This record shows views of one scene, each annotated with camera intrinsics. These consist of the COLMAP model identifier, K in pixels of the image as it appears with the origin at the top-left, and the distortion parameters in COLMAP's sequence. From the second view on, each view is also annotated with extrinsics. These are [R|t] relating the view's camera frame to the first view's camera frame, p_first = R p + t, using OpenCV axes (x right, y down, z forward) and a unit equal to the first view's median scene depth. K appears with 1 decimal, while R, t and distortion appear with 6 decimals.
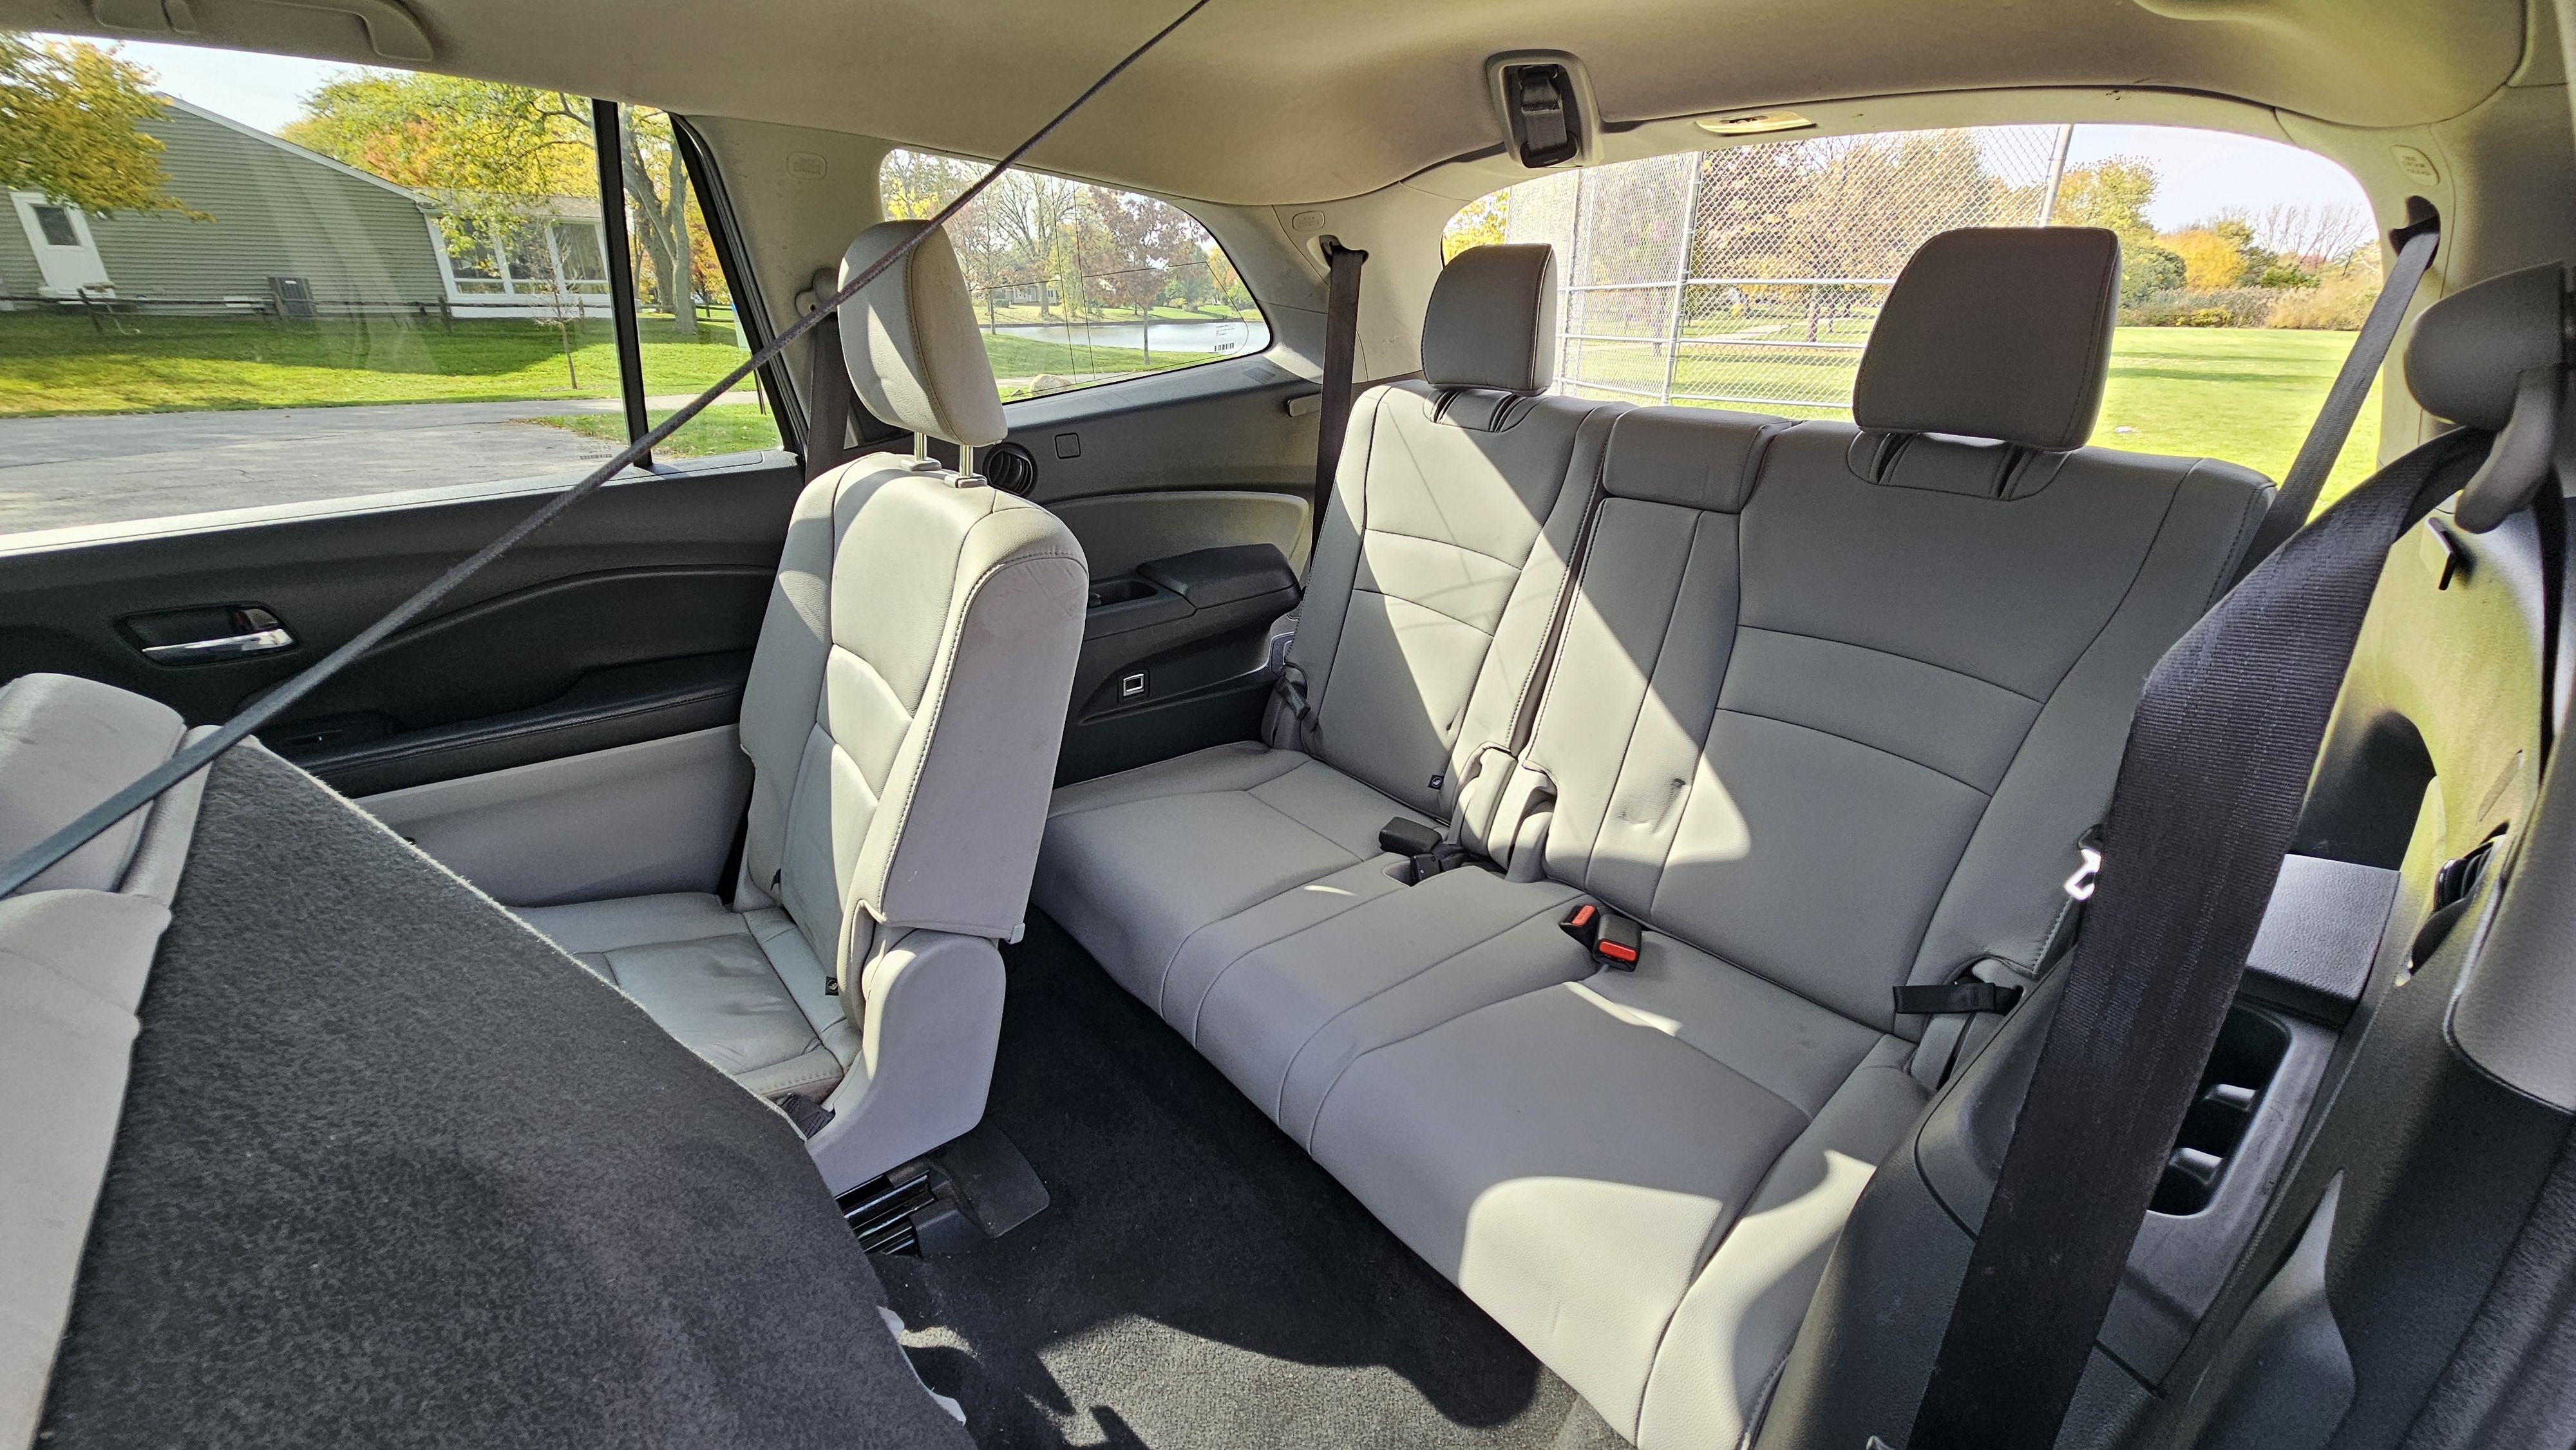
lens RADIAL K [[1035.7, 0, 1291.8], [0, 1035.7, 727.0], [0, 0, 1]] dist [-0.003790, -0.000034]
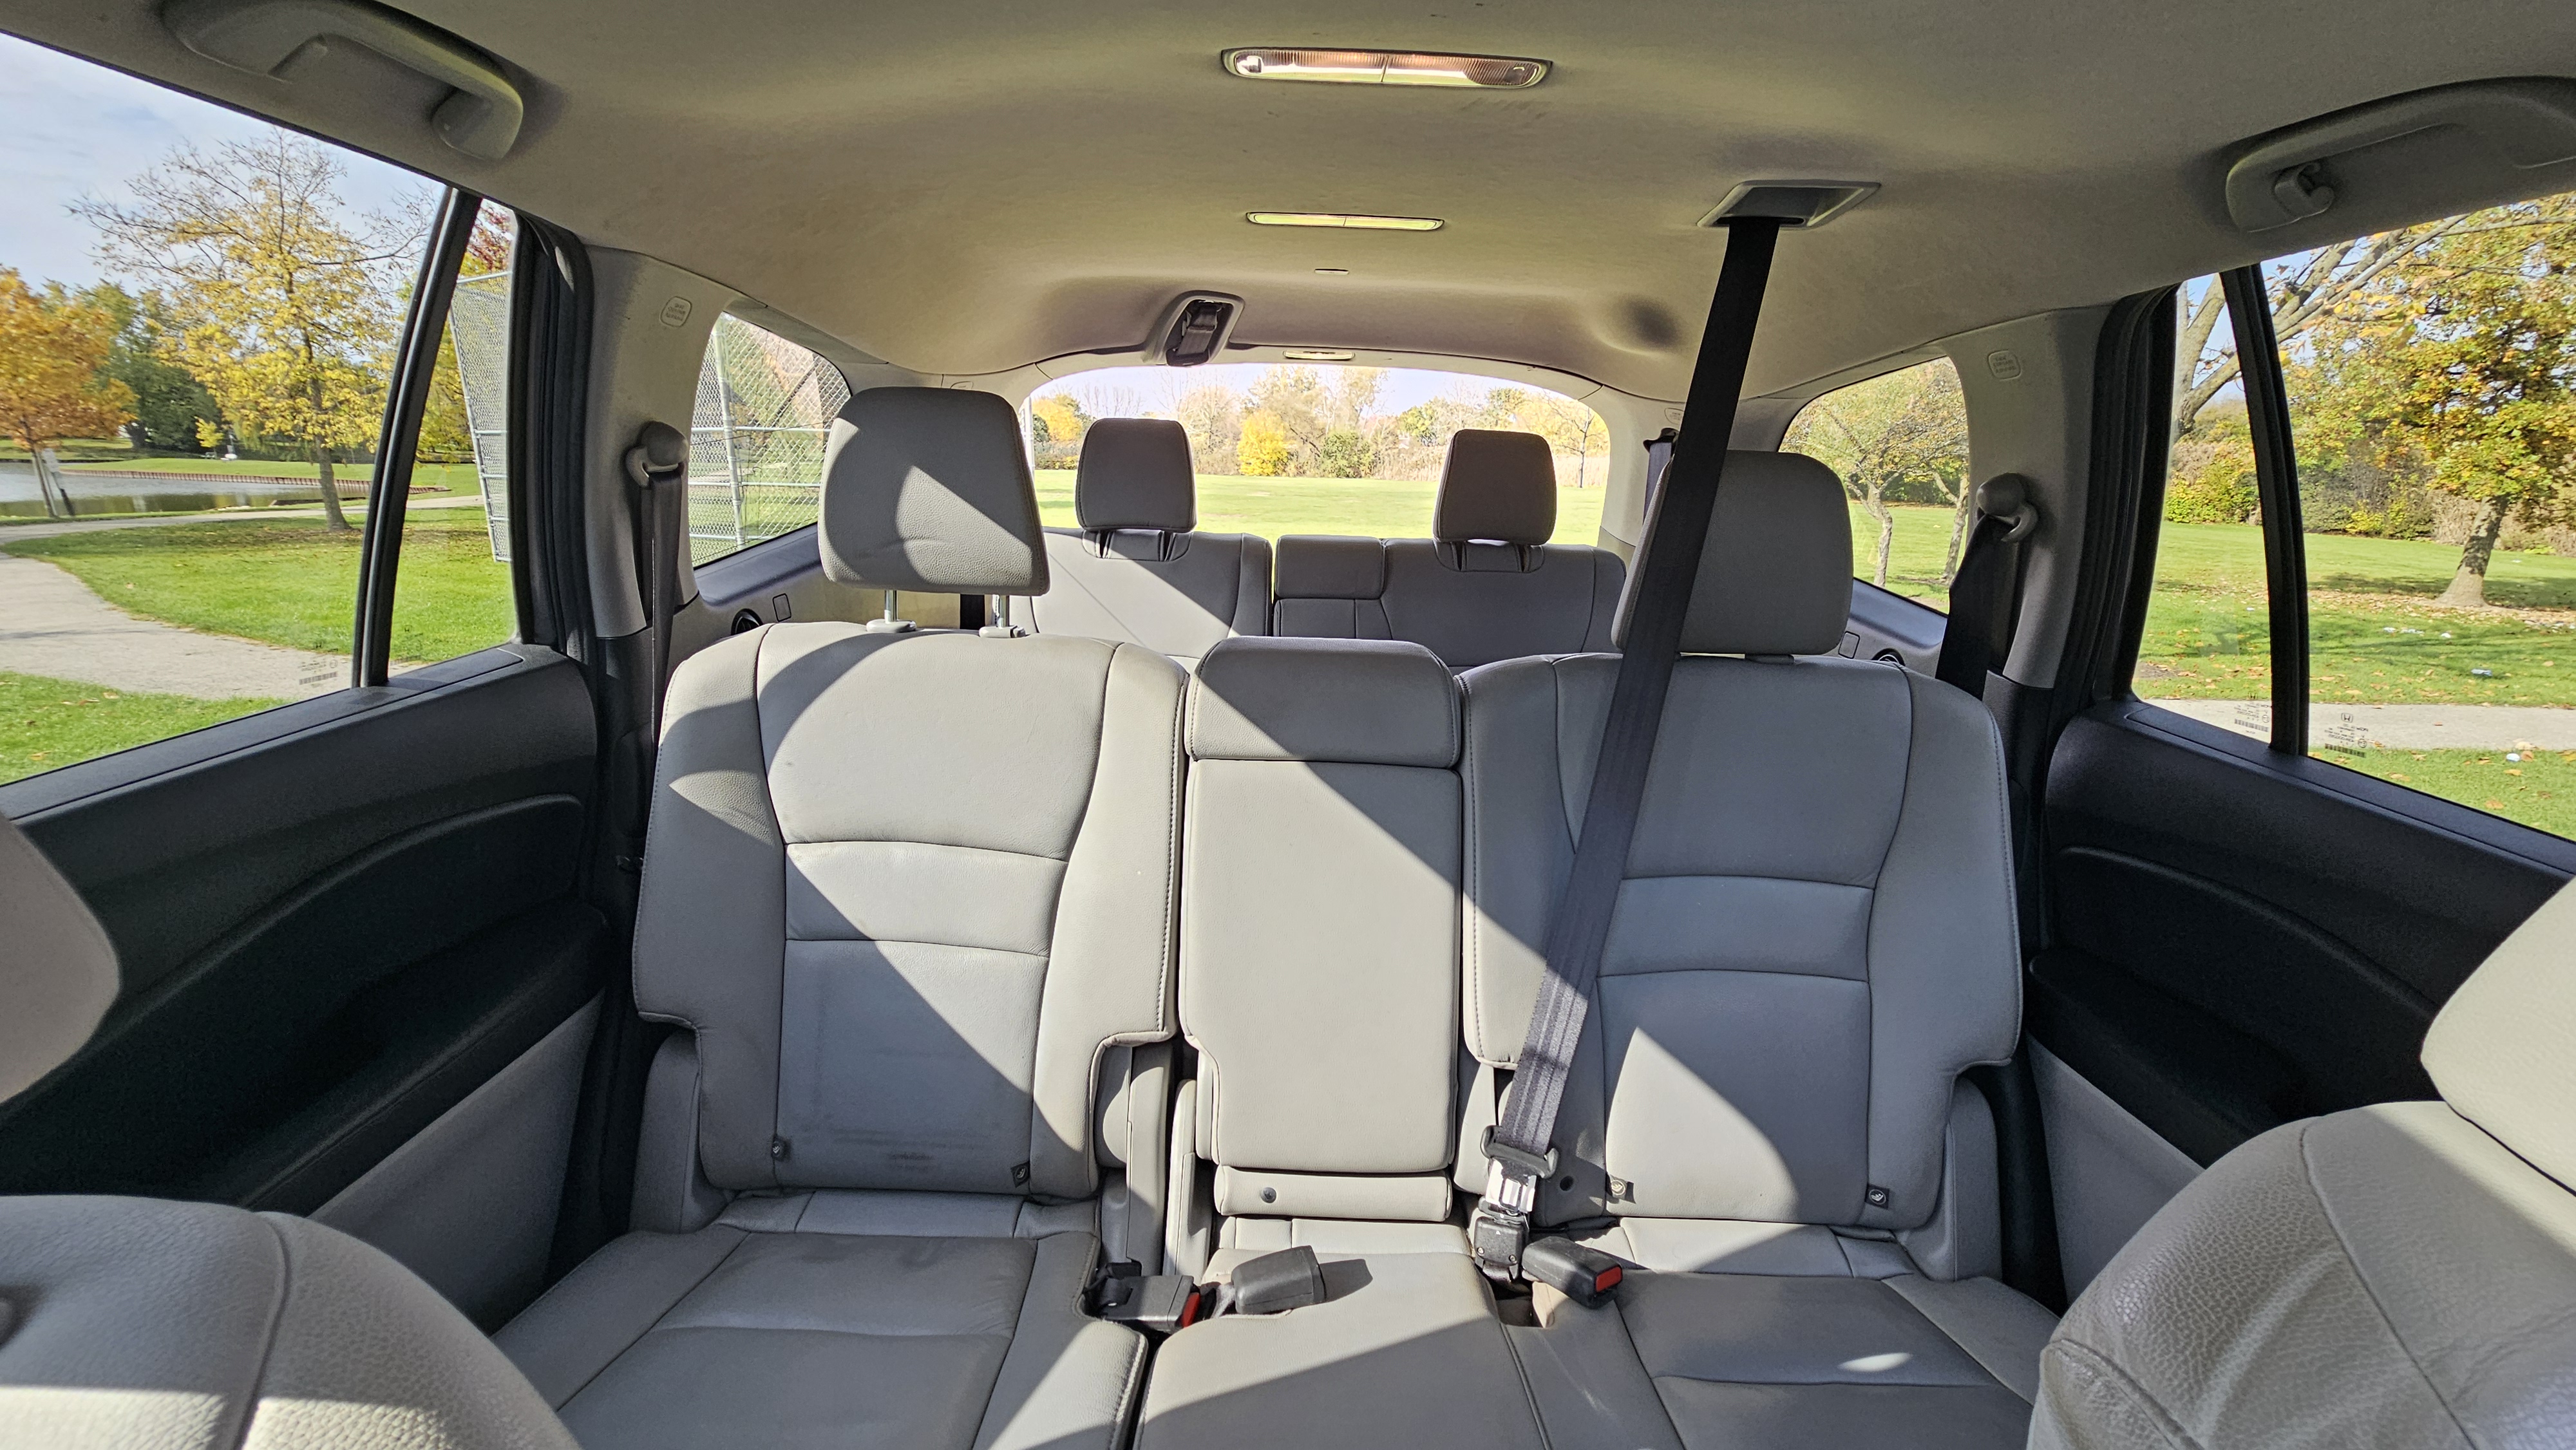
lens RADIAL K [[1035.7, 0, 1280.4], [0, 1035.7, 730.7], [0, 0, 1]] dist [-0.003790, -0.000034]
pose [[0.646679, -0.186854, 0.739522, -0.792037], [0.275192, 0.961386, 0.002268, -0.058440], [-0.711390, 0.202044, 0.673129, 0.107177]]
